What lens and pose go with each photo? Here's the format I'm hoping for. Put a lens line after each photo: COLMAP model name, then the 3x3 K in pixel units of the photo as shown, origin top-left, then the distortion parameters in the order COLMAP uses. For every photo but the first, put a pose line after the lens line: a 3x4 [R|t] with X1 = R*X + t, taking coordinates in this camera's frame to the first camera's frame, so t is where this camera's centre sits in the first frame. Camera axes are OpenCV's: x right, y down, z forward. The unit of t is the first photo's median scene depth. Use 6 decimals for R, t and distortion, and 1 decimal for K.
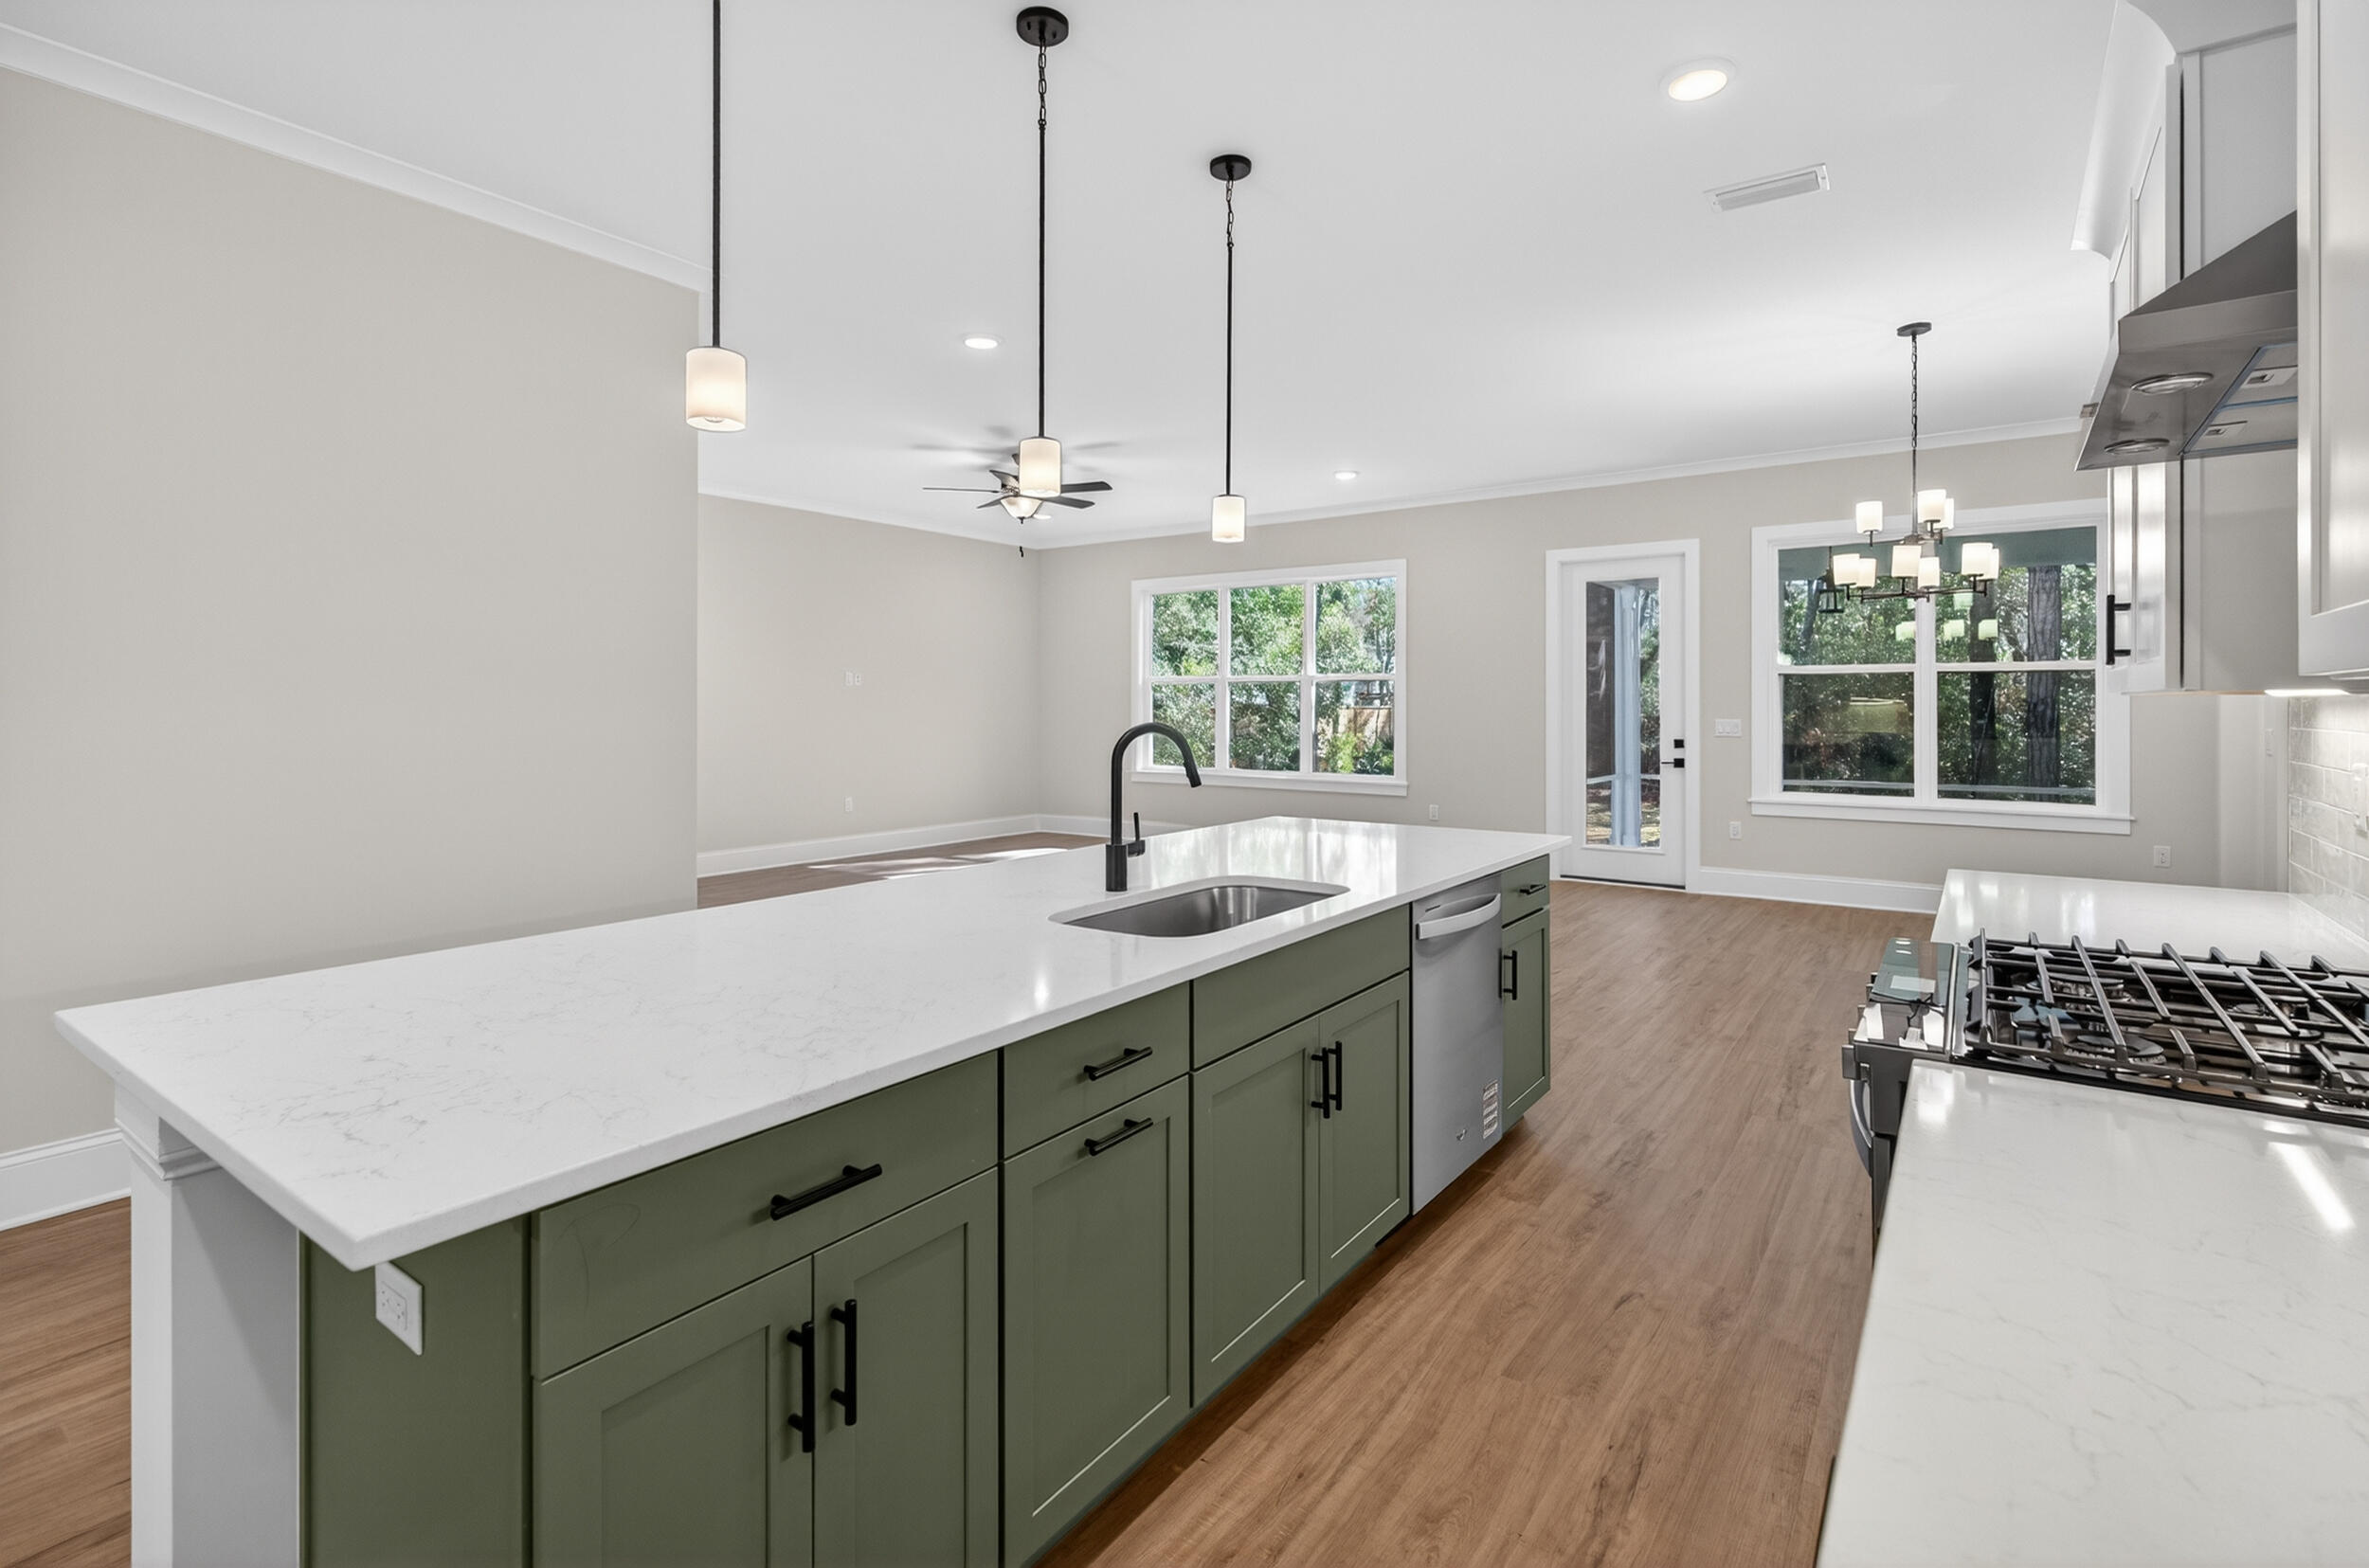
lens RADIAL K [[1084.2, 0, 1184.8], [0, 1084.2, 703.2], [0, 0, 1]] dist [-0.001205, -0.000218]
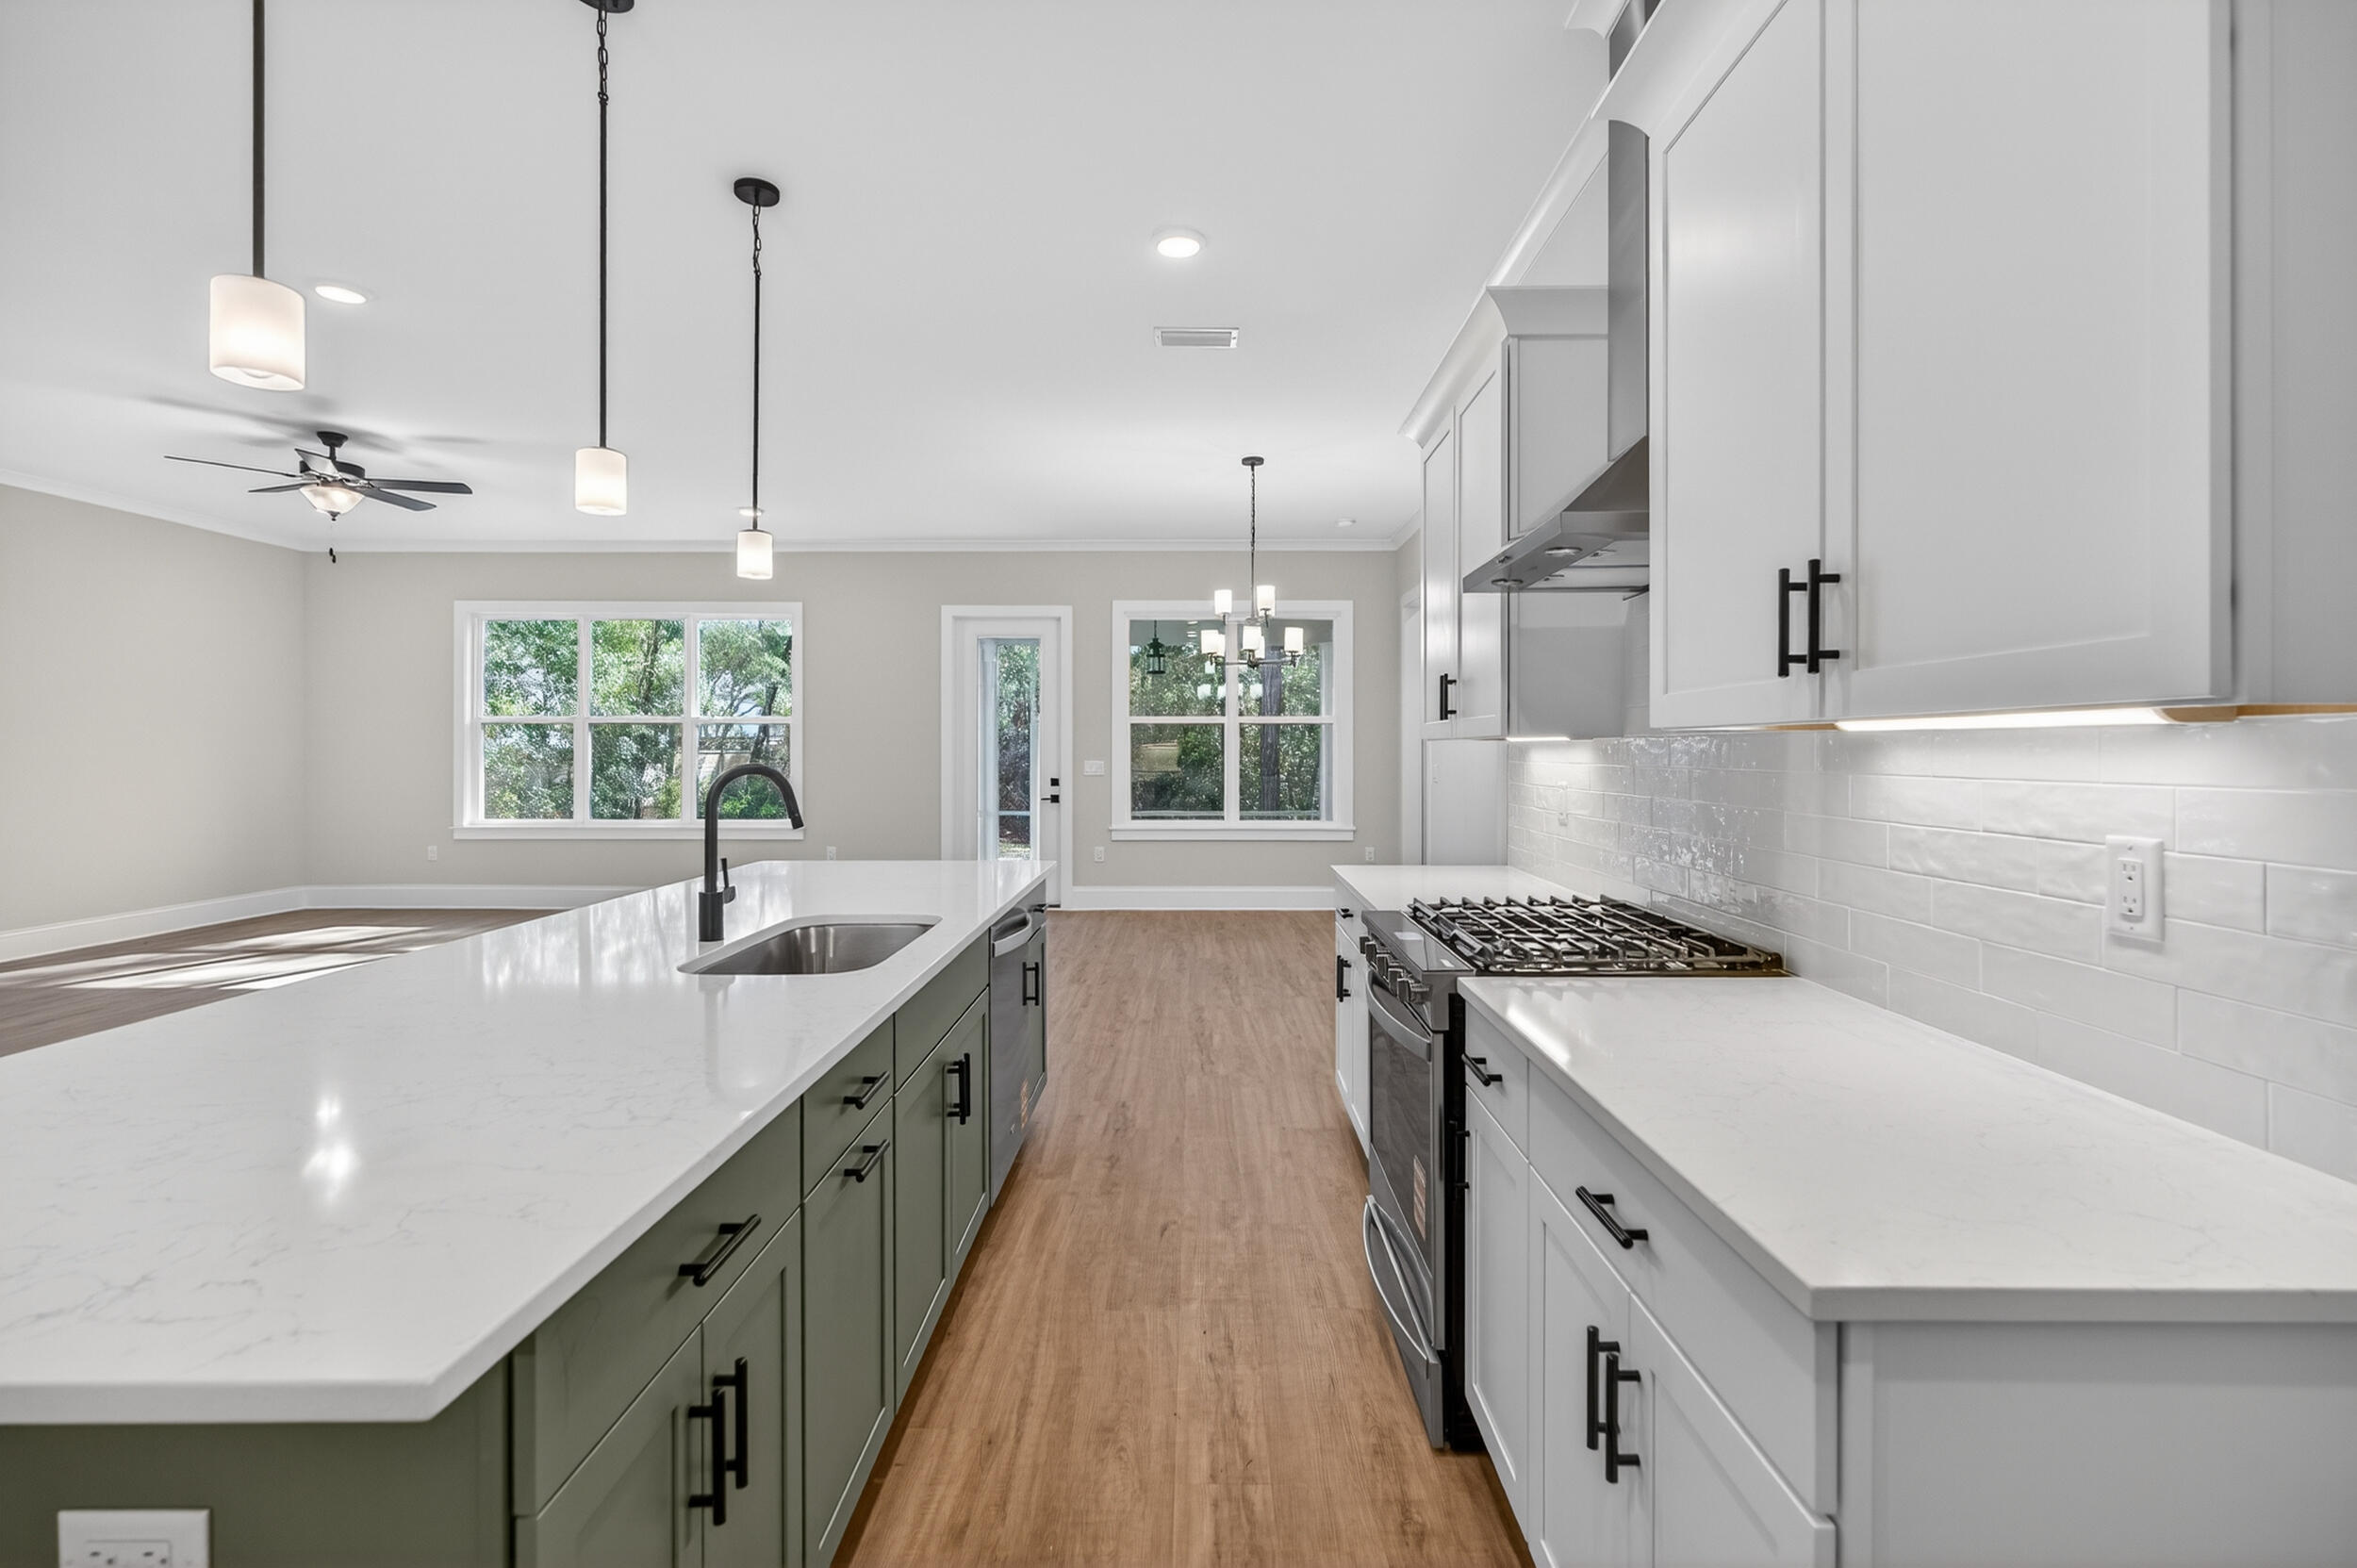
lens RADIAL K [[1060.4, 0, 1176.4], [0, 1060.4, 750.2], [0, 0, 1]] dist [0.000185, 0.000038]
pose [[0.819297, 0.000562, 0.573369, -0.232197], [-0.001732, 0.999997, 0.001495, 0.003969], [-0.573367, -0.002218, 0.819296, 0.004486]]
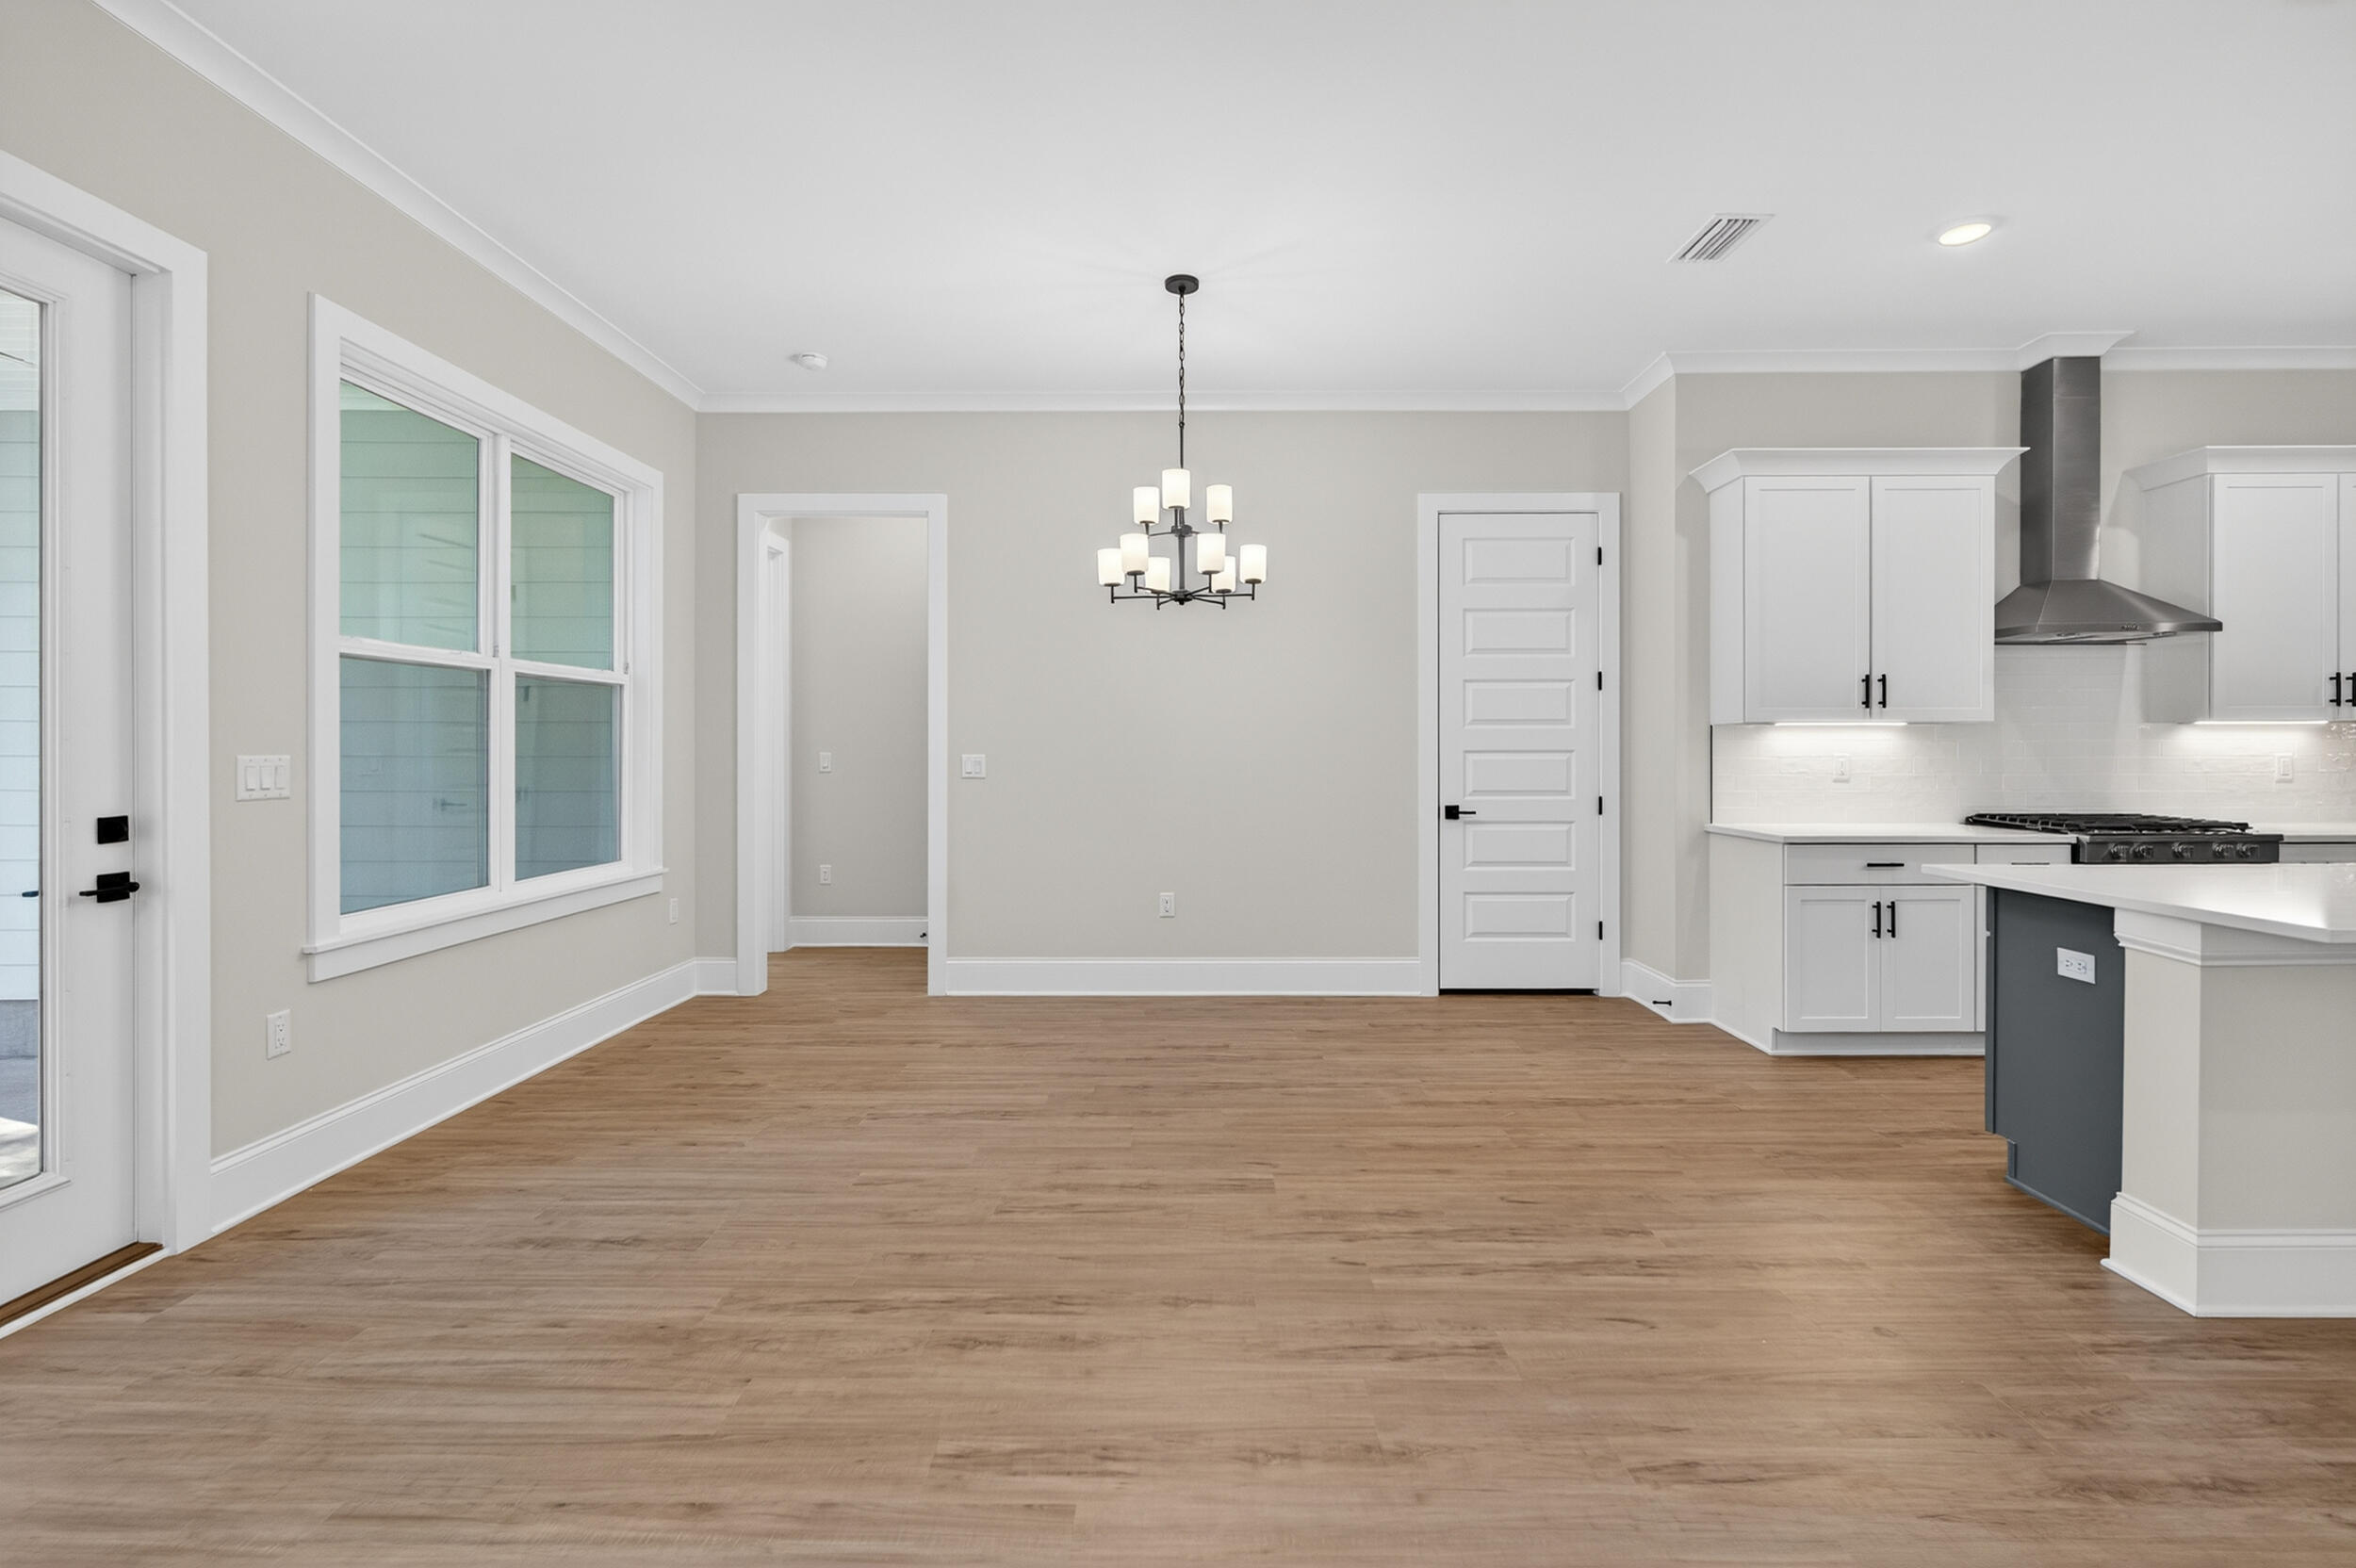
lens RADIAL K [[1057.9, 0, 1180.2], [0, 1057.9, 749.4], [0, 0, 1]] dist [0.005898, 0.000248]
pose [[-0.582799, 0.002392, 0.812613, -0.004601], [0.000273, 0.999996, -0.002747, 0.037198], [-0.812616, -0.001380, -0.582798, 2.523970]]
